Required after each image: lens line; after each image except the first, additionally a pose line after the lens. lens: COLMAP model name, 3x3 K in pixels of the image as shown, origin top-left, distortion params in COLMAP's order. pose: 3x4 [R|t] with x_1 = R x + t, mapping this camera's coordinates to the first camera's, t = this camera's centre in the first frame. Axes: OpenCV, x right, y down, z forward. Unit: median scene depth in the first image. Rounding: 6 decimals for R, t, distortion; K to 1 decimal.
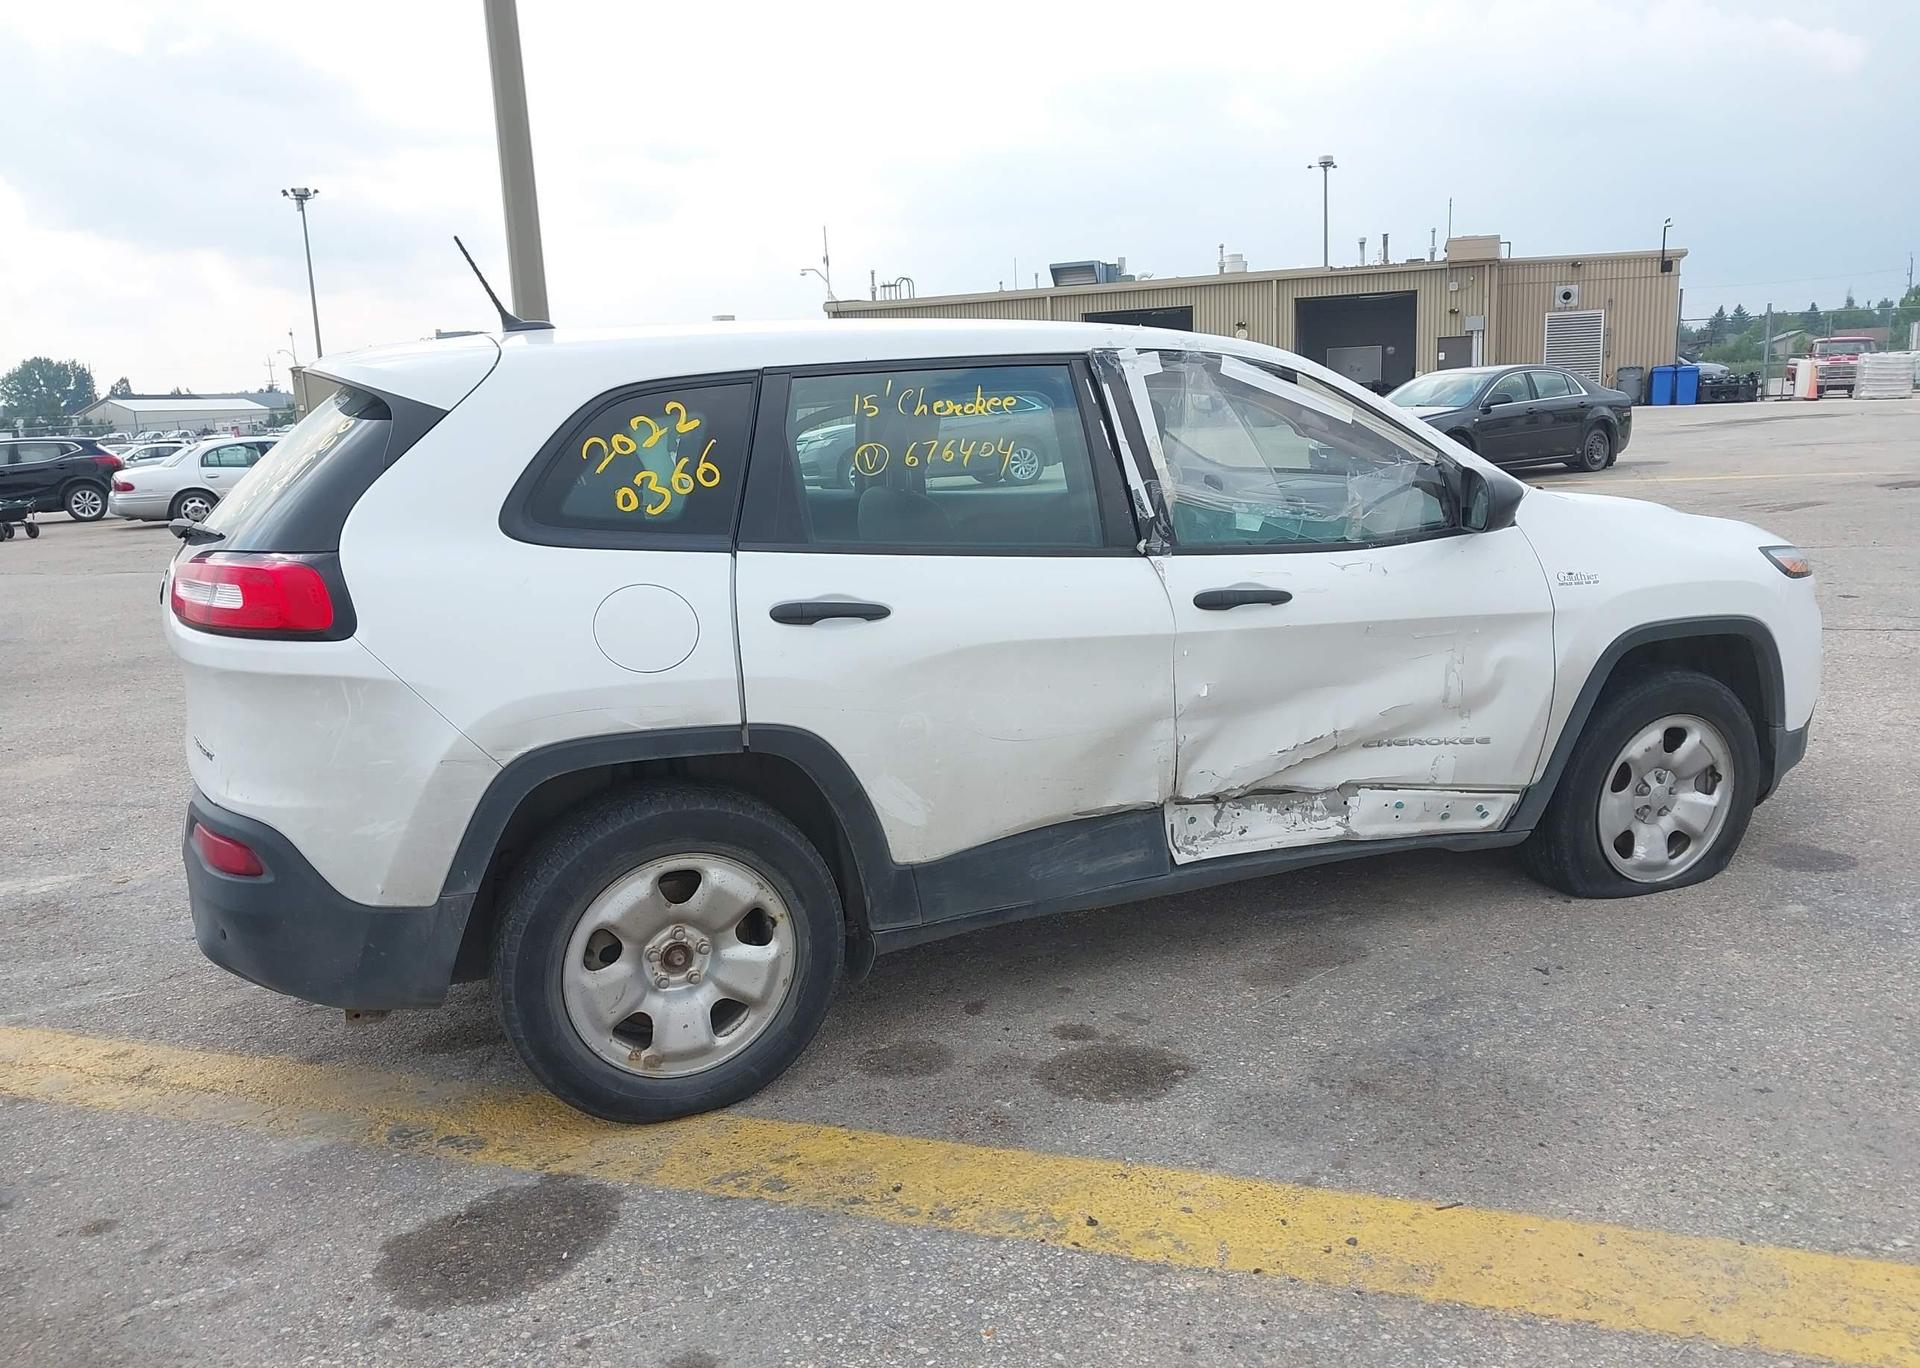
lens RADIAL K [[1534.0, 0, 945.3], [0, 1534.0, 701.2], [0, 0, 1]] dist [0.026865, -0.030390]
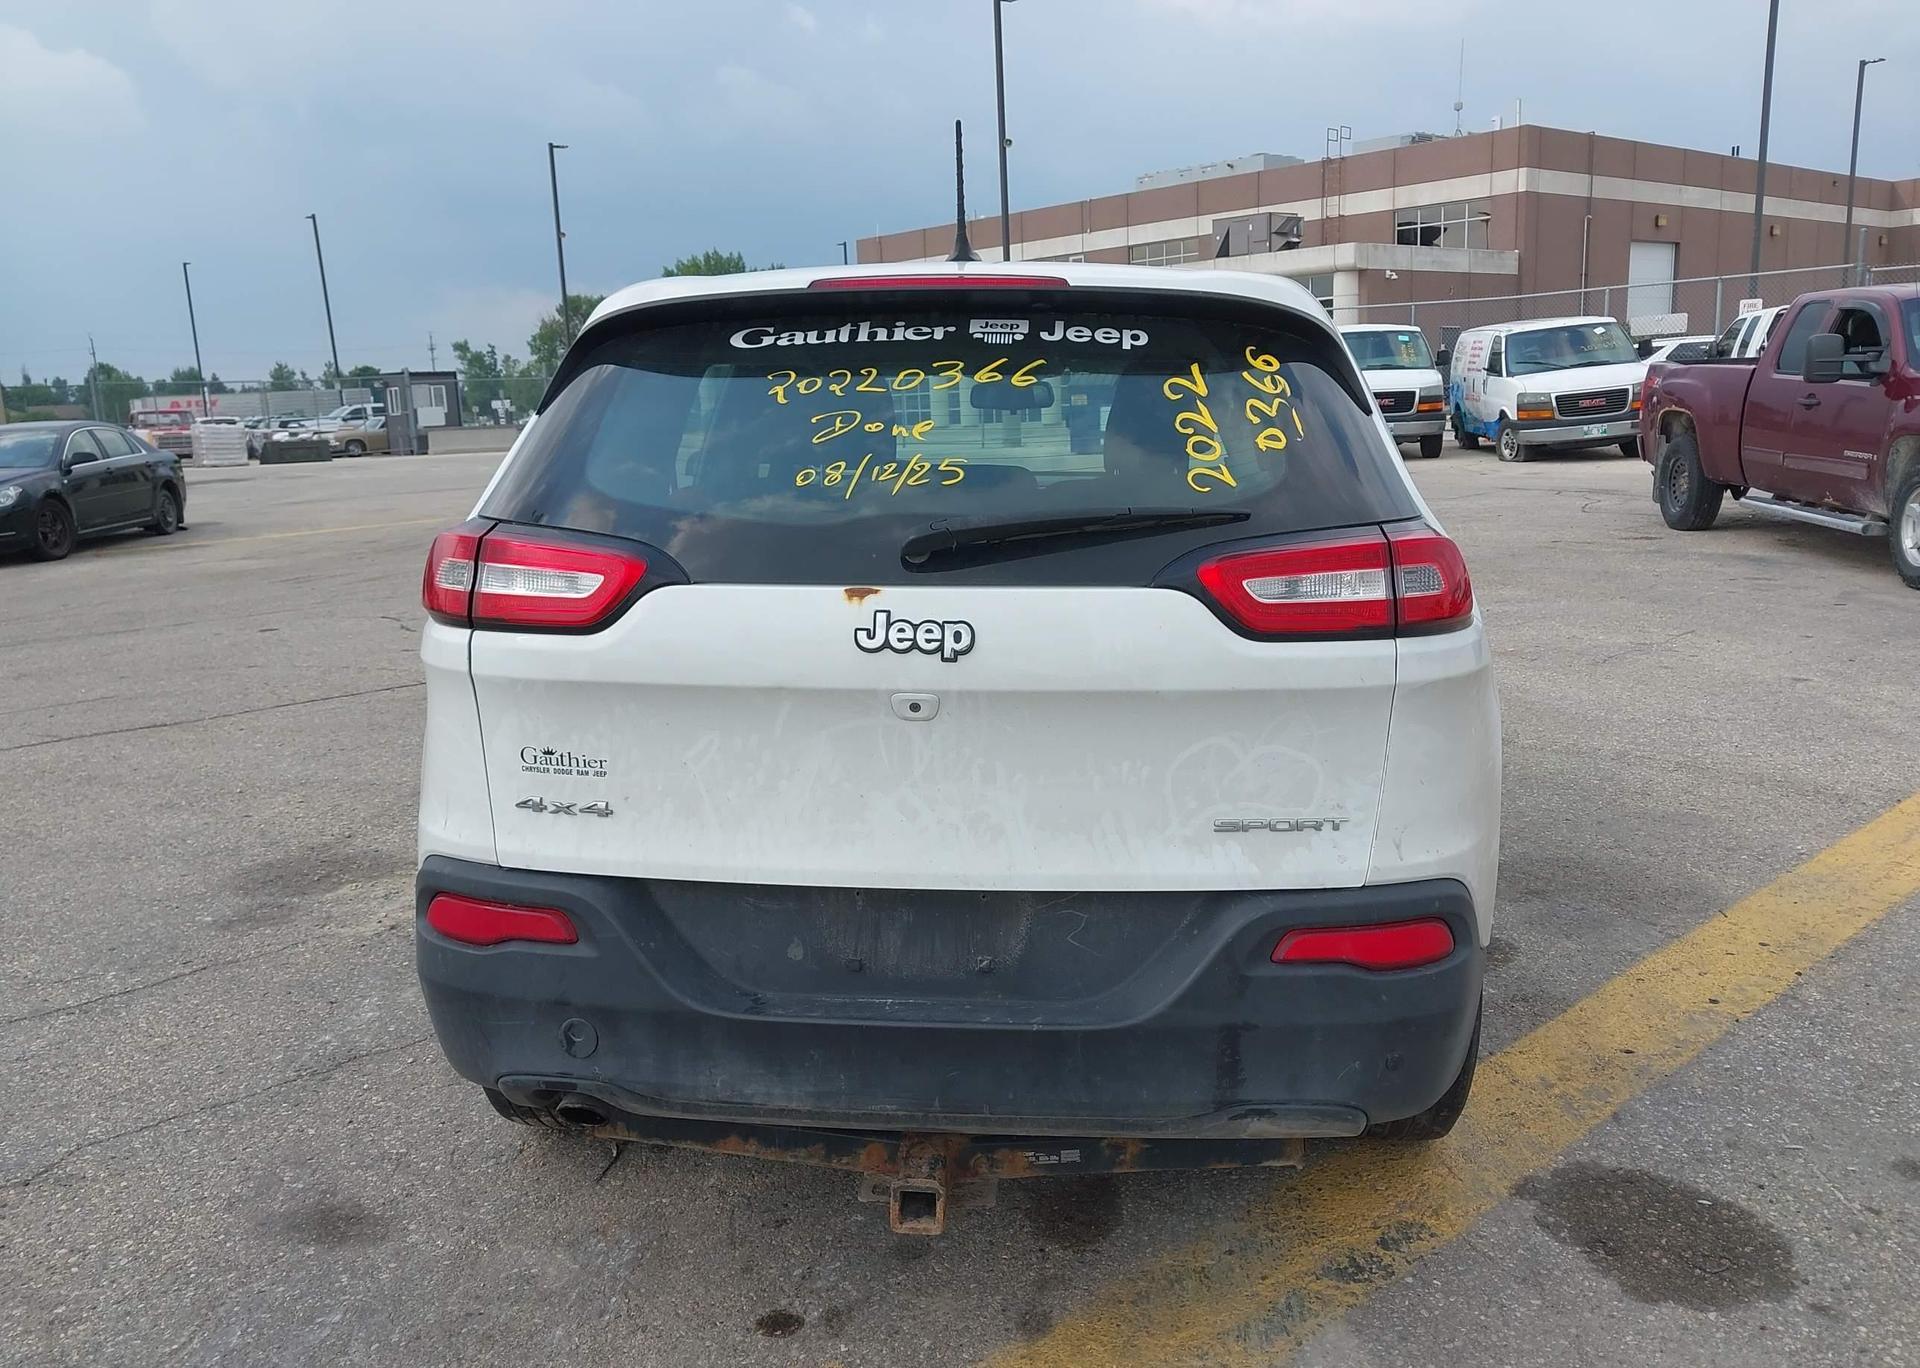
lens RADIAL K [[1534.0, 0, 955.2], [0, 1534.0, 704.1], [0, 0, 1]] dist [0.026865, -0.030390]
pose [[0.473547, -0.151043, 0.867721, -0.993364], [0.192467, 0.979122, 0.065398, -0.082717], [-0.859482, 0.136038, 0.492731, 0.687340]]
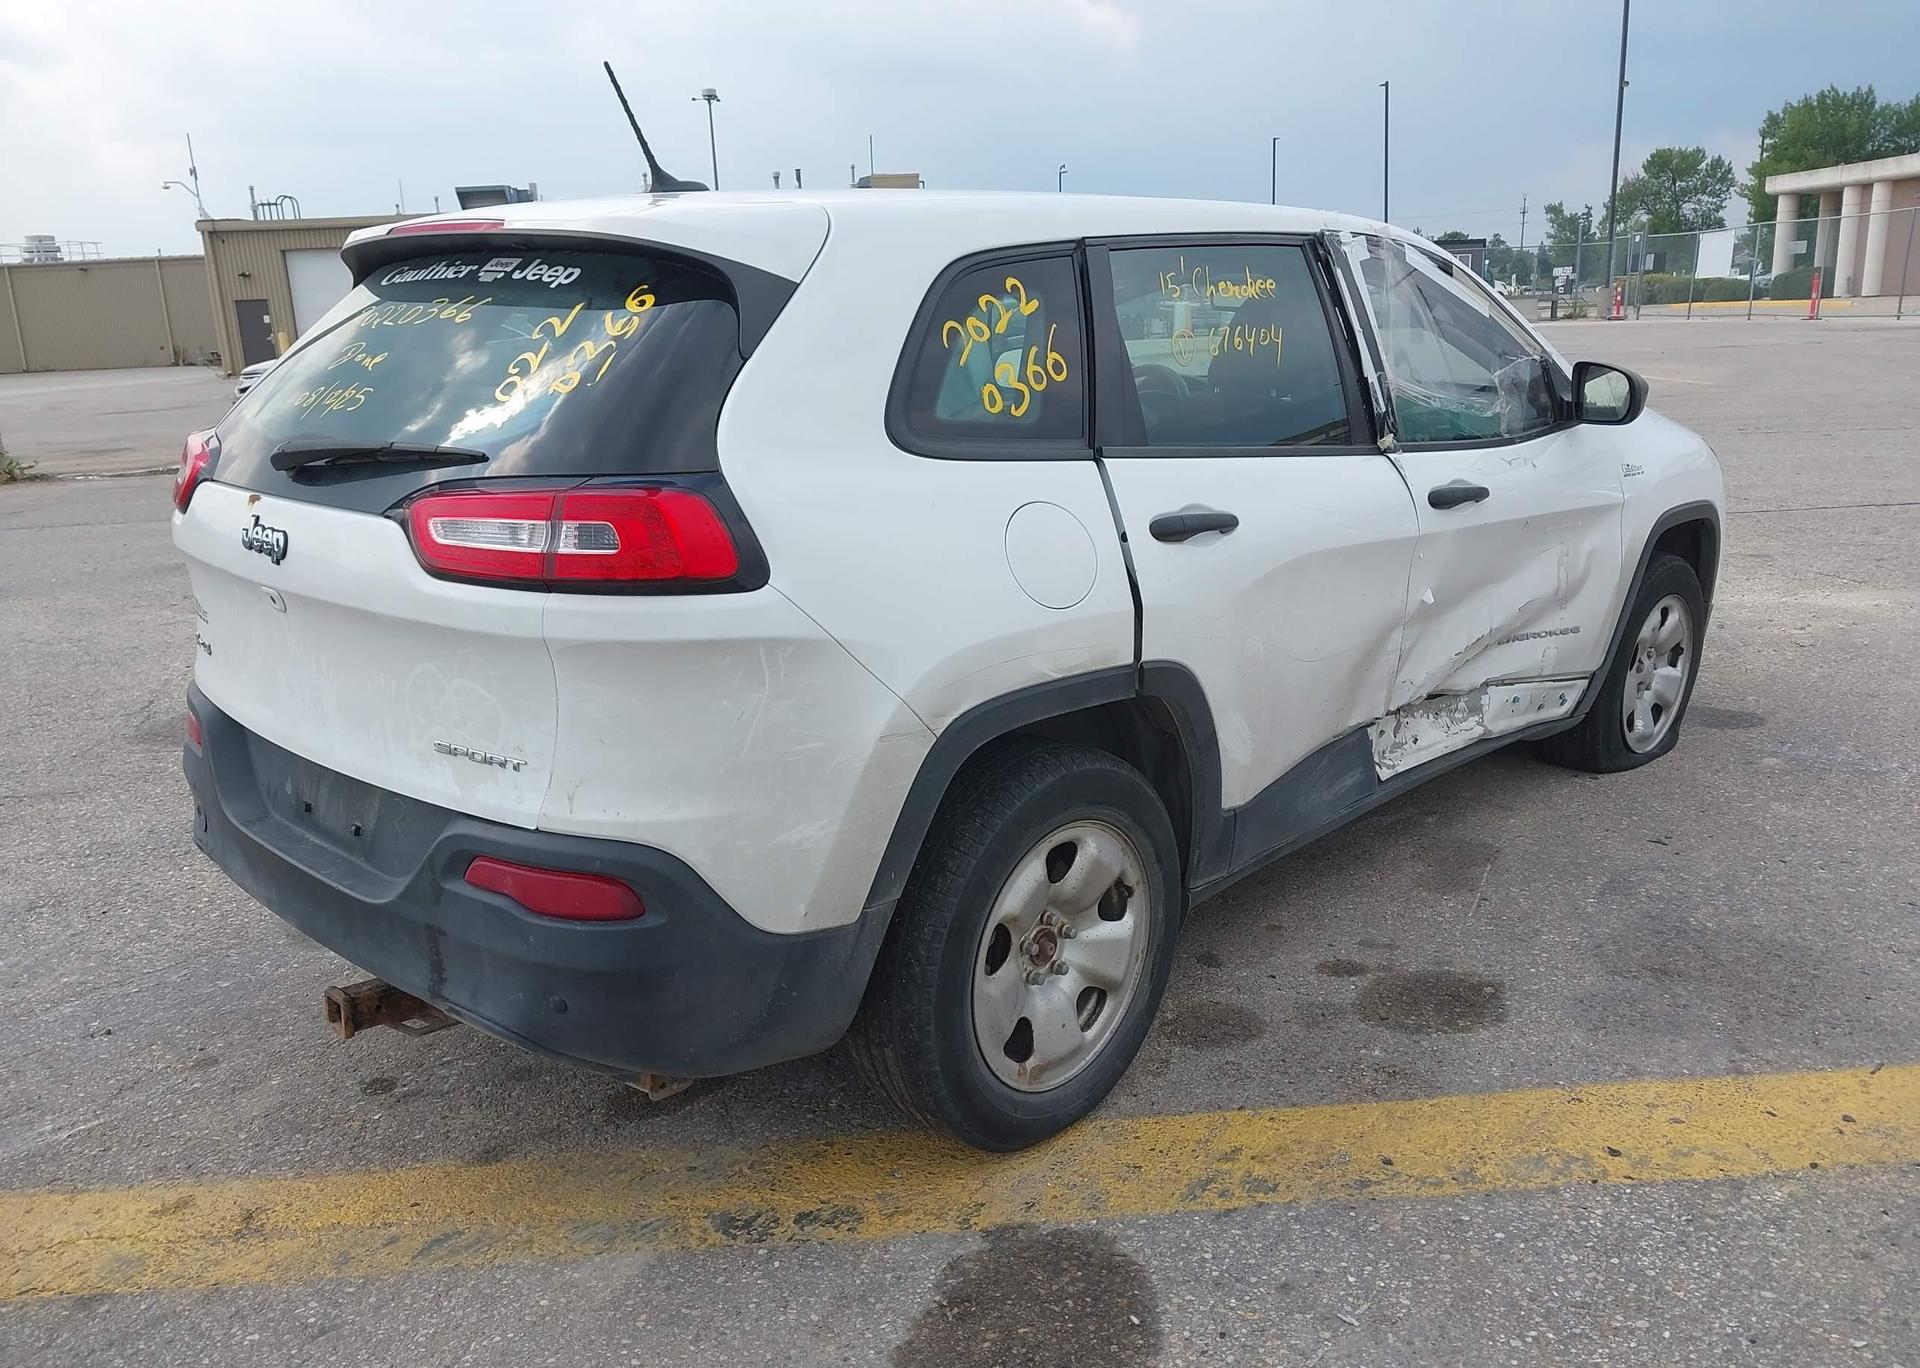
lens RADIAL K [[1534.0, 0, 951.0], [0, 1534.0, 712.5], [0, 0, 1]] dist [0.026865, -0.030390]
pose [[0.922206, -0.092363, 0.375506, -0.478637], [0.075360, 0.995365, 0.059753, -0.014058], [-0.379284, -0.026806, 0.924892, 0.223873]]
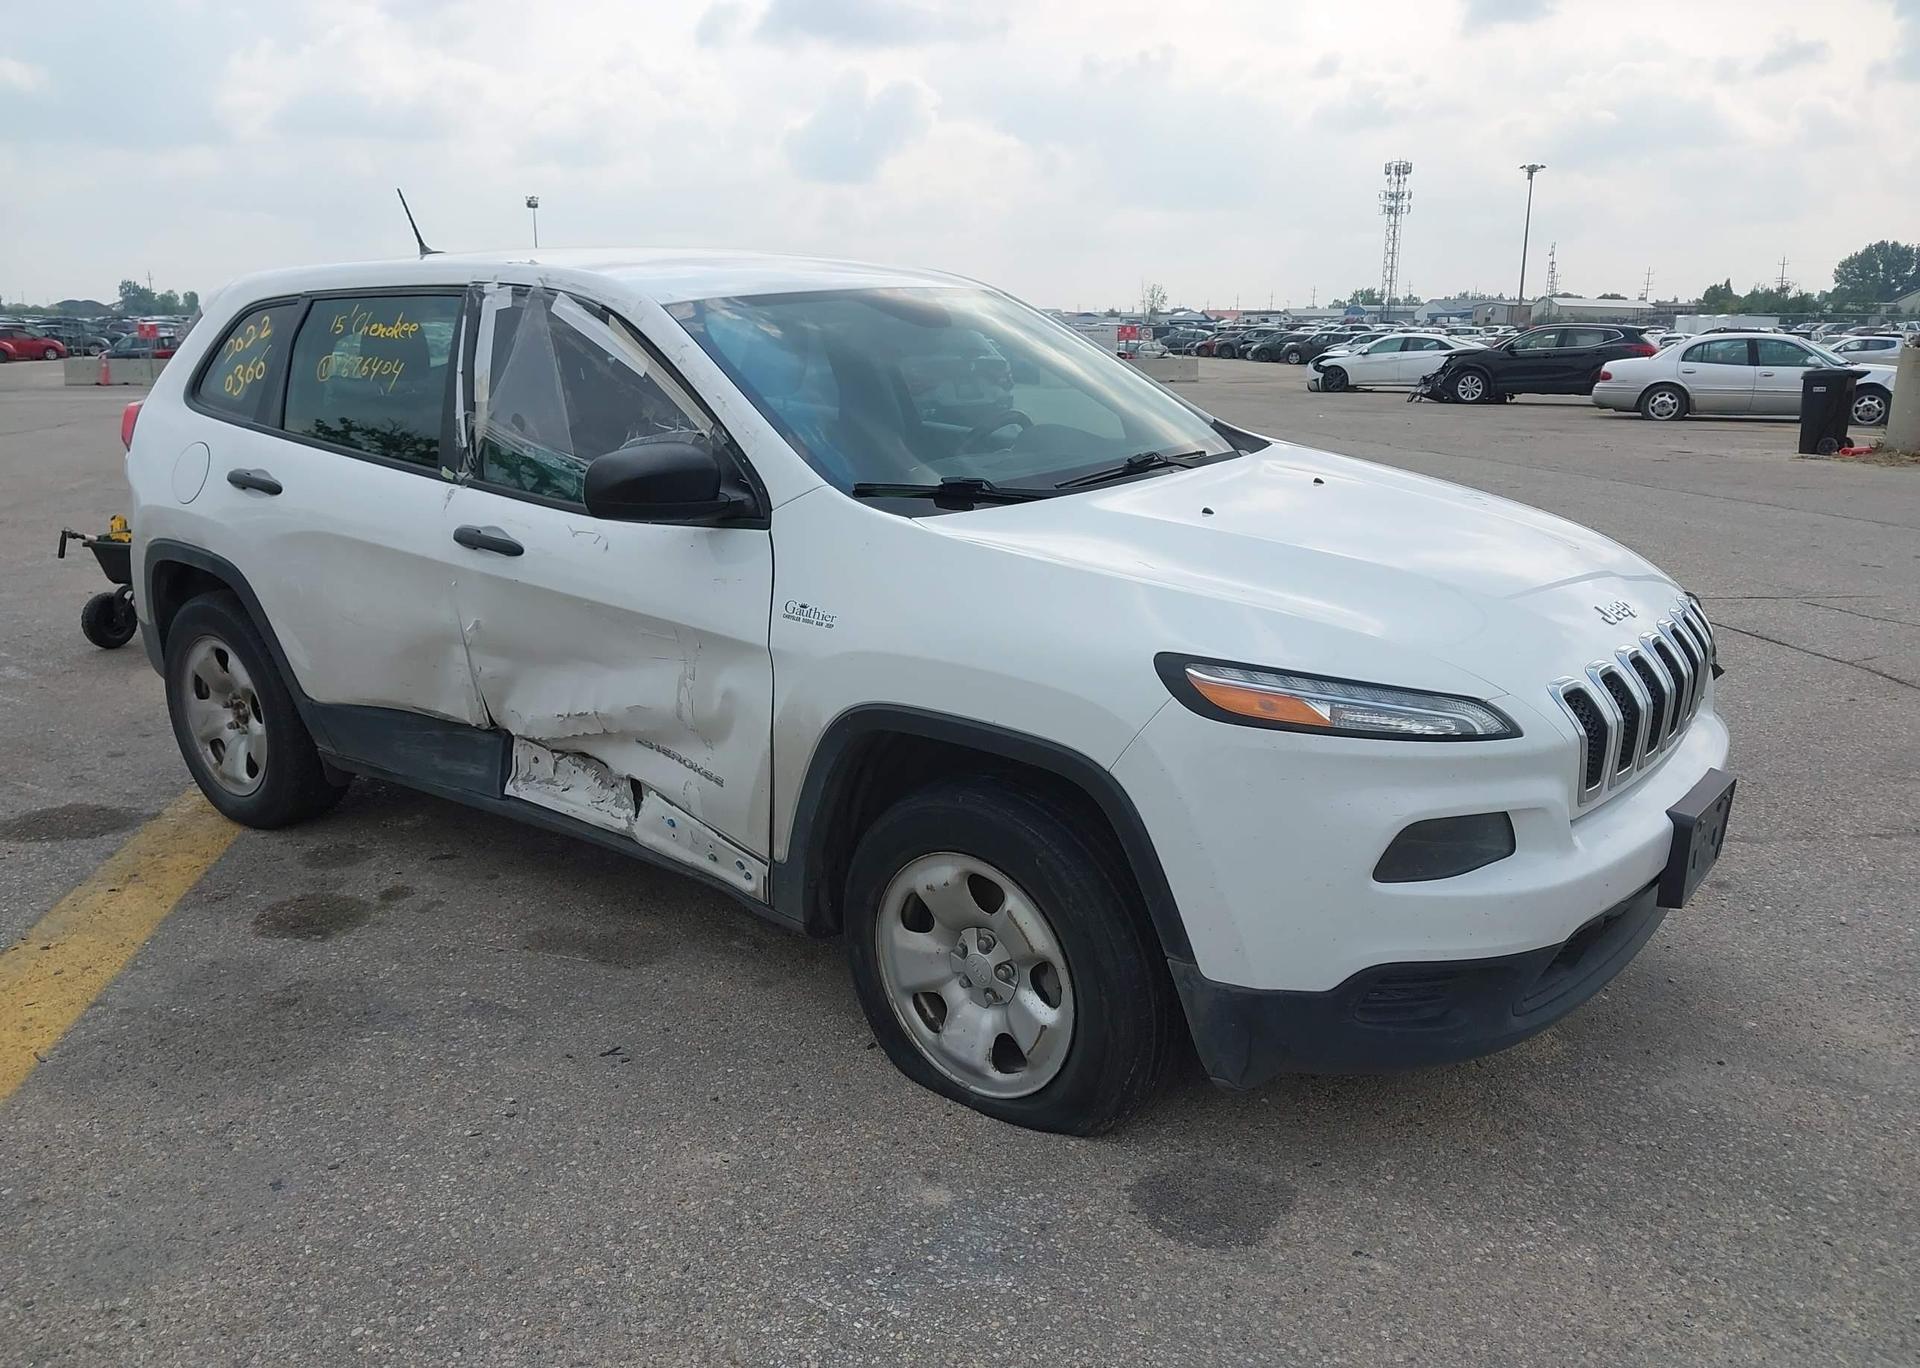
lens RADIAL K [[1534.0, 0, 947.4], [0, 1534.0, 708.4], [0, 0, 1]] dist [0.026865, -0.030390]
pose [[0.469492, 0.261570, -0.843302, 1.205300], [-0.196826, 0.962082, 0.188833, -0.210748], [0.860719, 0.077328, 0.503173, 0.770299]]
